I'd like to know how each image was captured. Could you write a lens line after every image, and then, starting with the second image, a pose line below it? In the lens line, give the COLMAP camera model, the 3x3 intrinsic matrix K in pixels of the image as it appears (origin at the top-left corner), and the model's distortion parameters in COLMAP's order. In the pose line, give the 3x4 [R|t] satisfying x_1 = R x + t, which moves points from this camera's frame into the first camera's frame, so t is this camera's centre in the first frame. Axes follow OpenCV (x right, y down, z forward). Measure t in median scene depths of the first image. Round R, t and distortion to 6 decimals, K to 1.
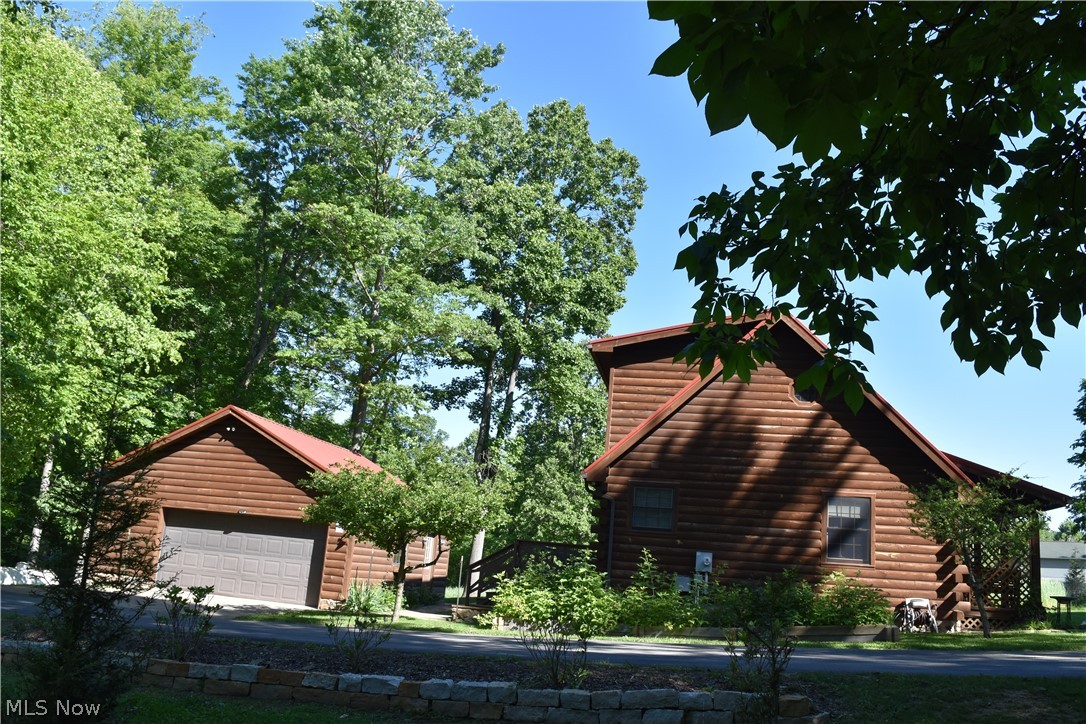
lens RADIAL K [[863.7, 0, 543.0], [0, 863.7, 362.0], [0, 0, 1]] dist [-0.079222, 0.015015]
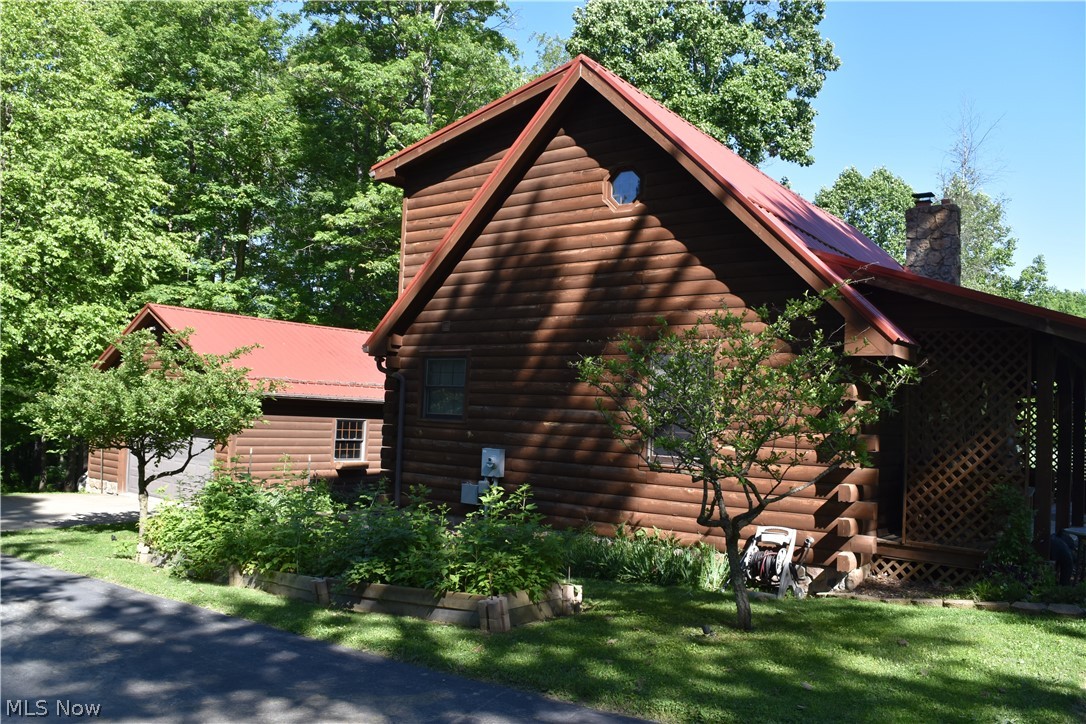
lens RADIAL K [[863.7, 0, 543.0], [0, 863.7, 362.0], [0, 0, 1]] dist [-0.079222, 0.015015]
pose [[0.893307, -0.072512, -0.443559, 0.528228], [0.138759, 0.983184, 0.118726, 0.077428], [0.427491, -0.167606, 0.888347, 0.414164]]
